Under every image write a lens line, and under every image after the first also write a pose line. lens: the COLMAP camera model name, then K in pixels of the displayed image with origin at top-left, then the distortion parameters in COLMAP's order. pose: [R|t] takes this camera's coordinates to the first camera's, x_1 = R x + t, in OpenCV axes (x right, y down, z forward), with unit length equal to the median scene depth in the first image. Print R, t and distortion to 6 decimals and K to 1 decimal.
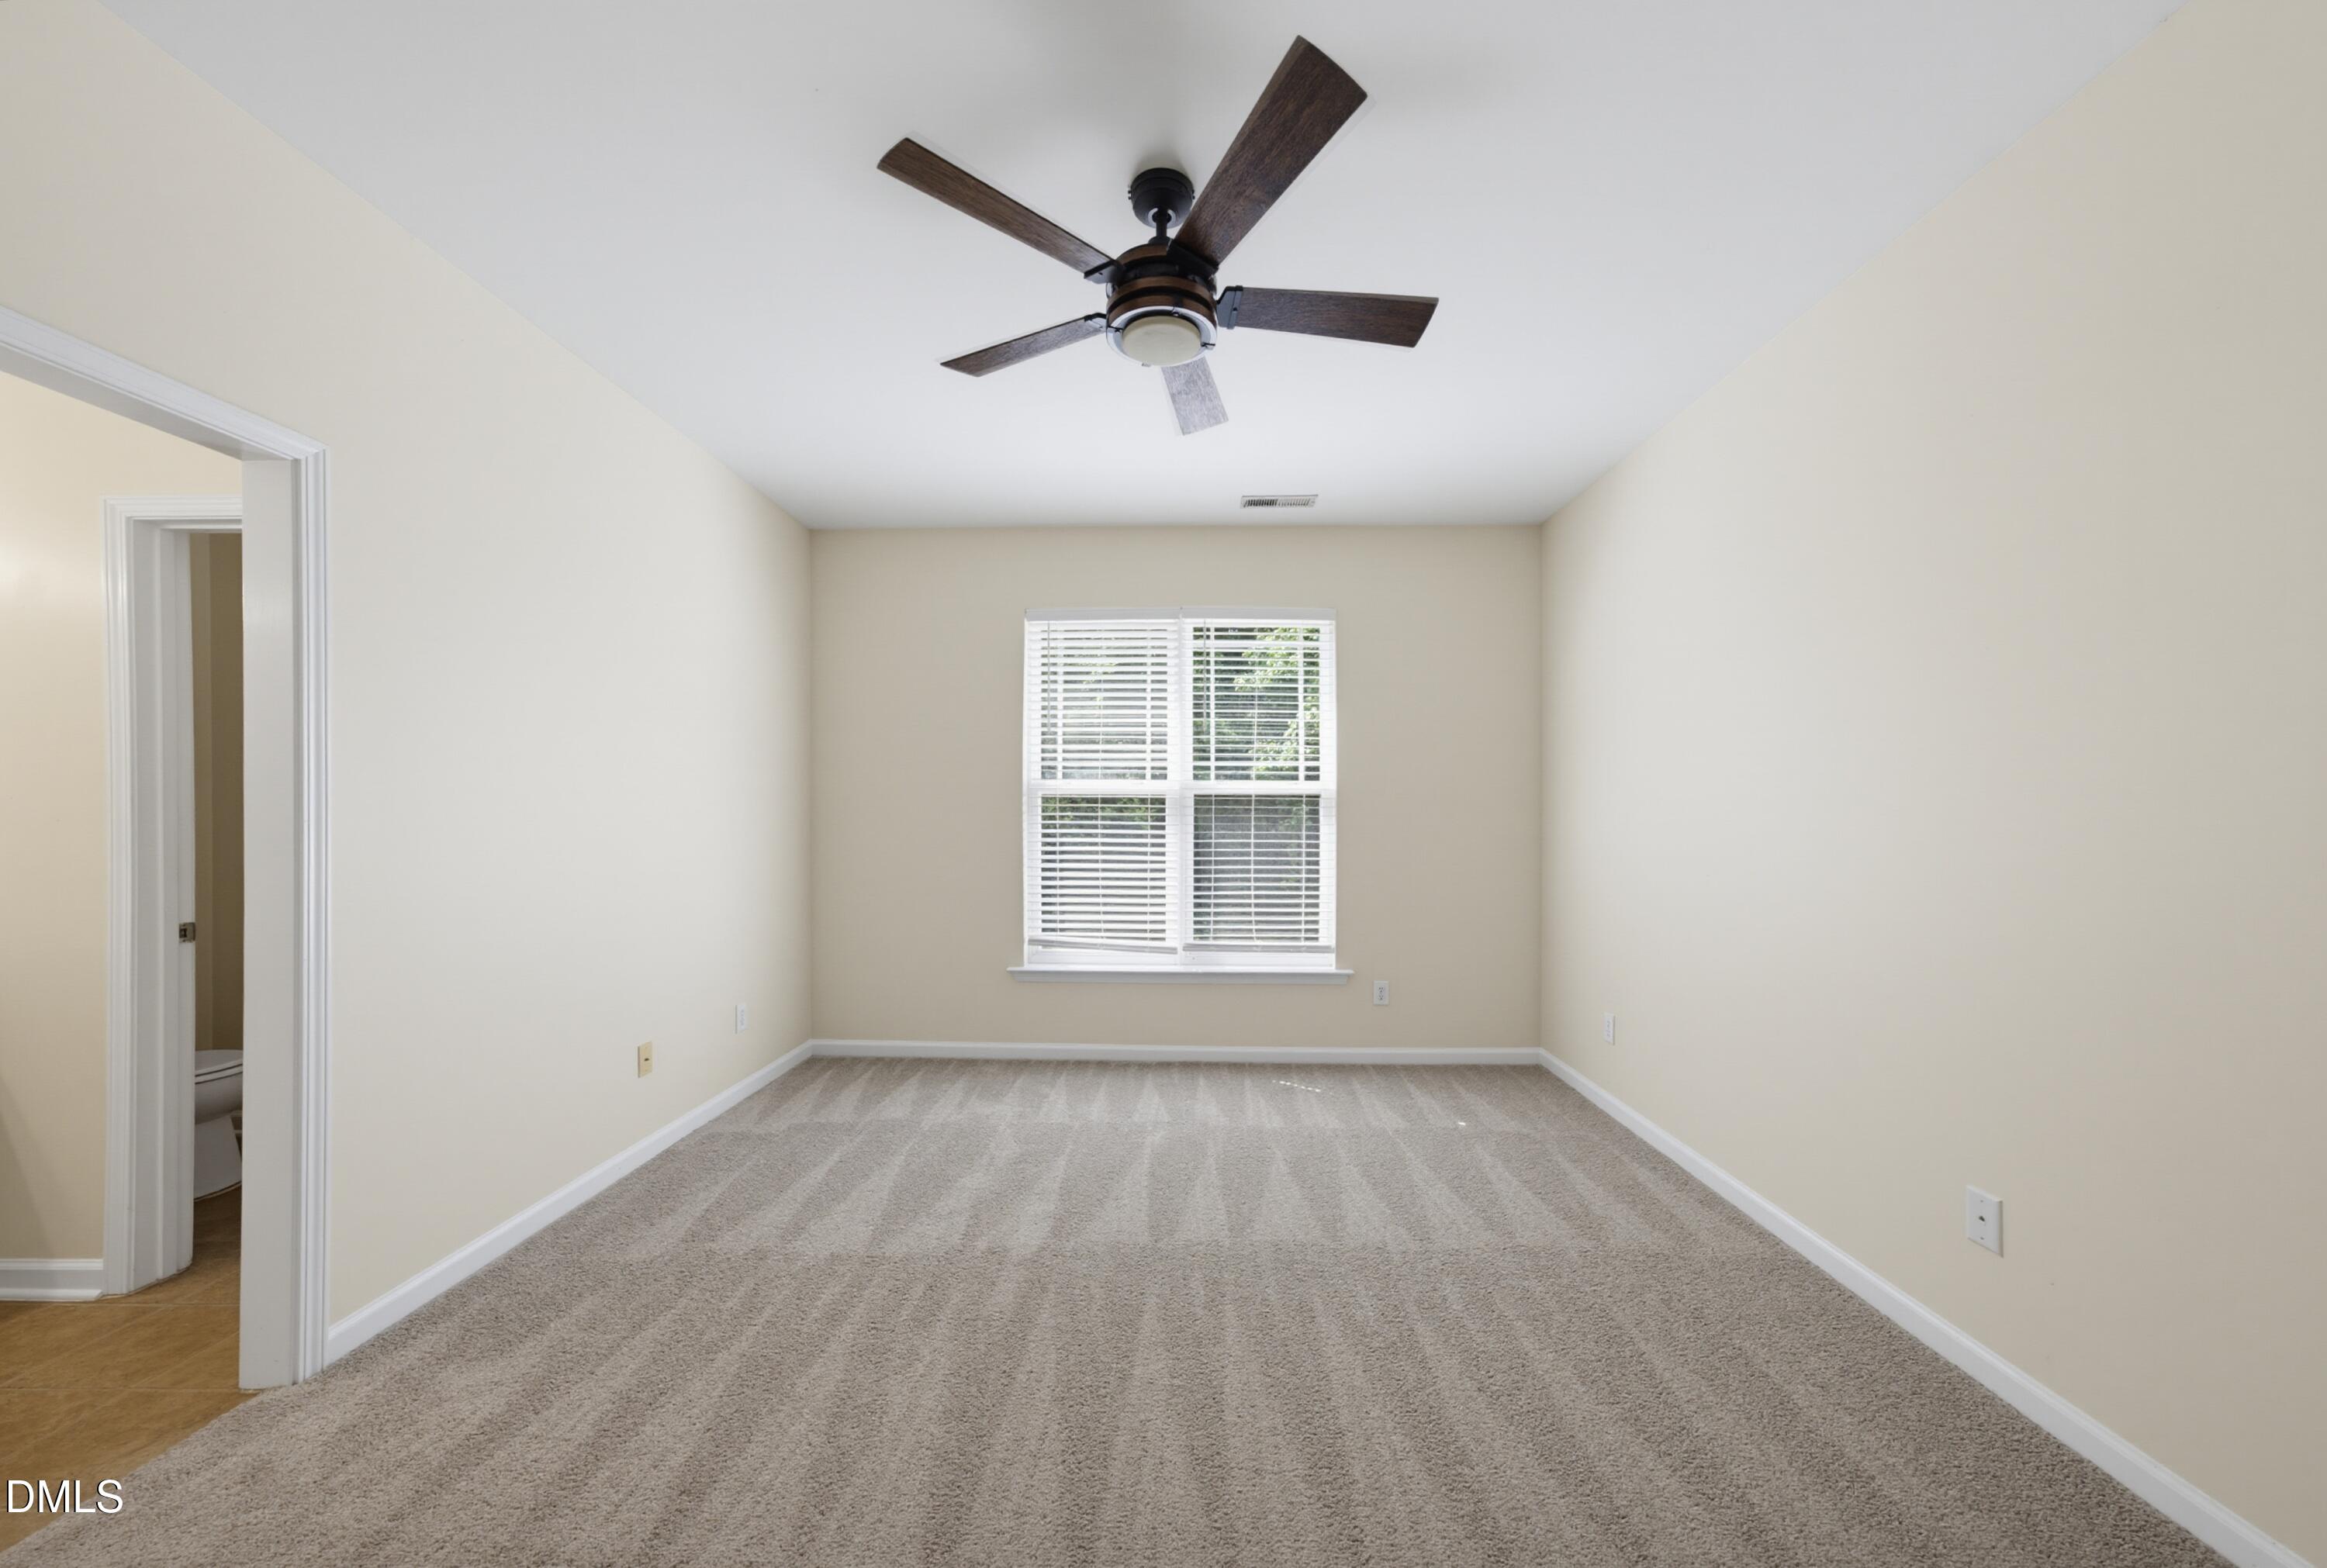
lens RADIAL K [[840.7, 0, 1105.0], [0, 840.7, 777.5], [0, 0, 1]] dist [-0.048723, 0.028771]
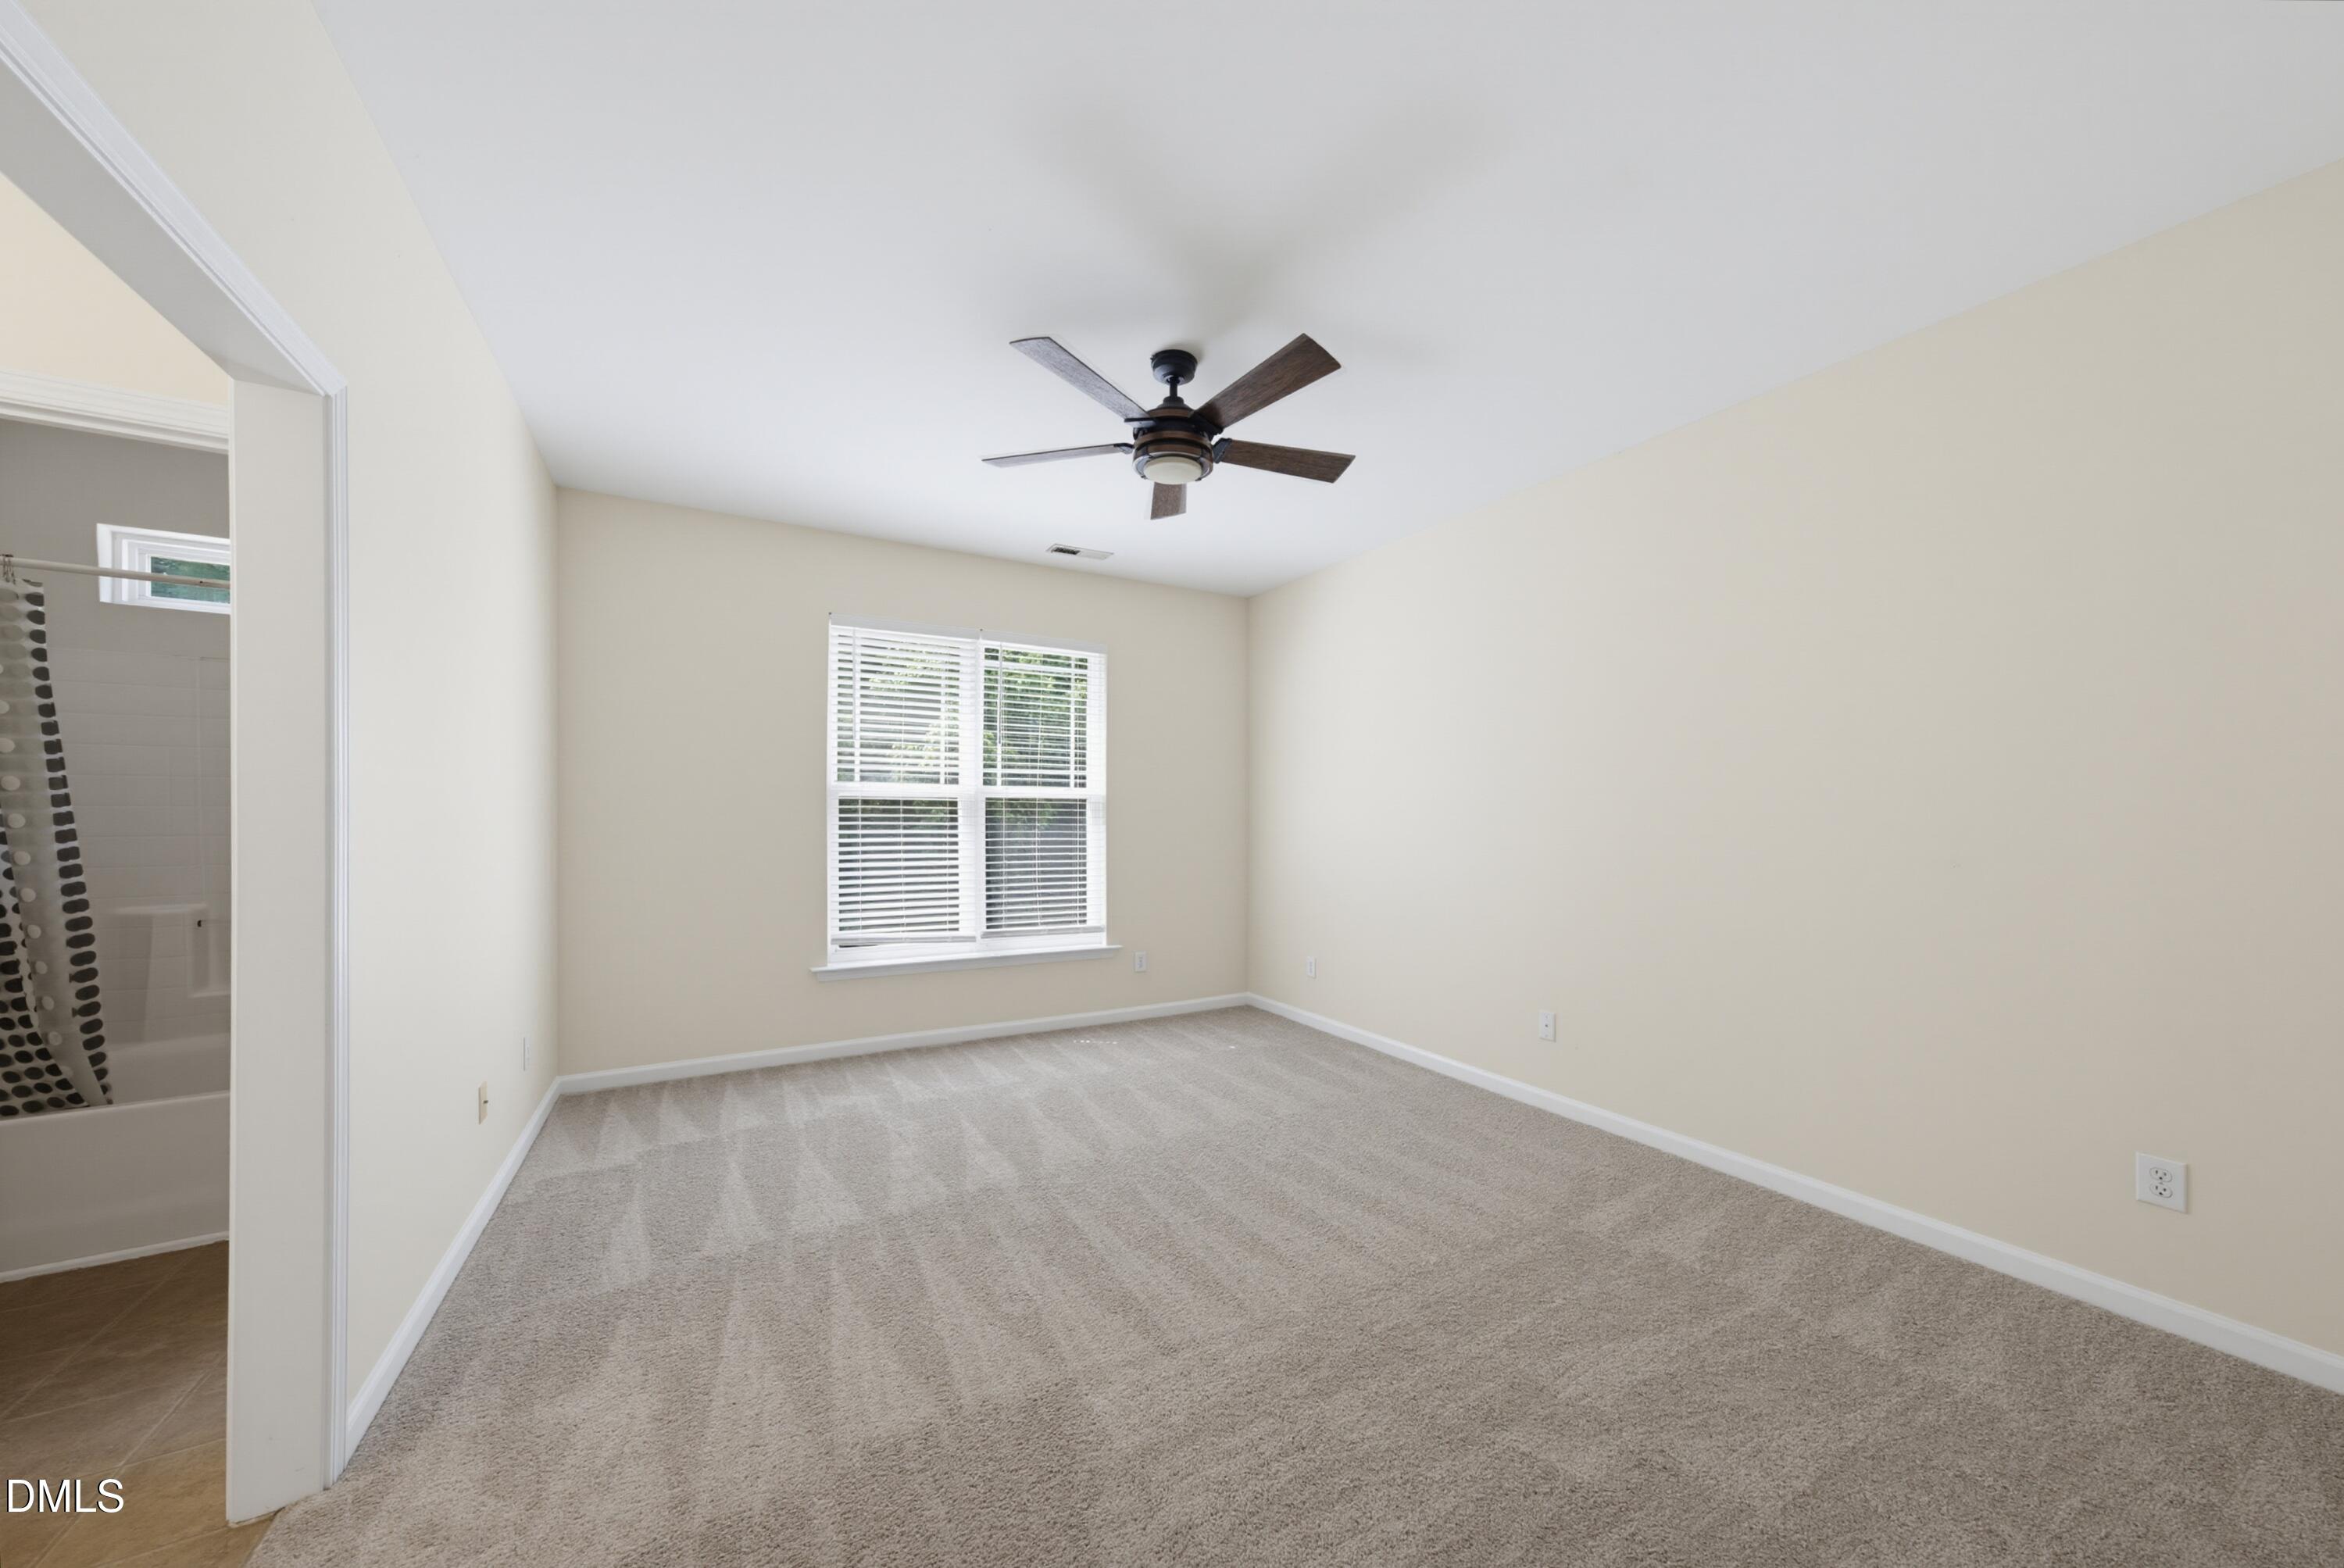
lens RADIAL K [[817.9, 0, 1184.4], [0, 817.9, 767.5], [0, 0, 1]] dist [-0.024818, 0.014526]
pose [[0.850721, 0.030513, 0.524731, -0.249146], [-0.021759, 0.999502, -0.022843, -0.001728], [-0.525167, 0.008016, 0.850961, -0.061989]]
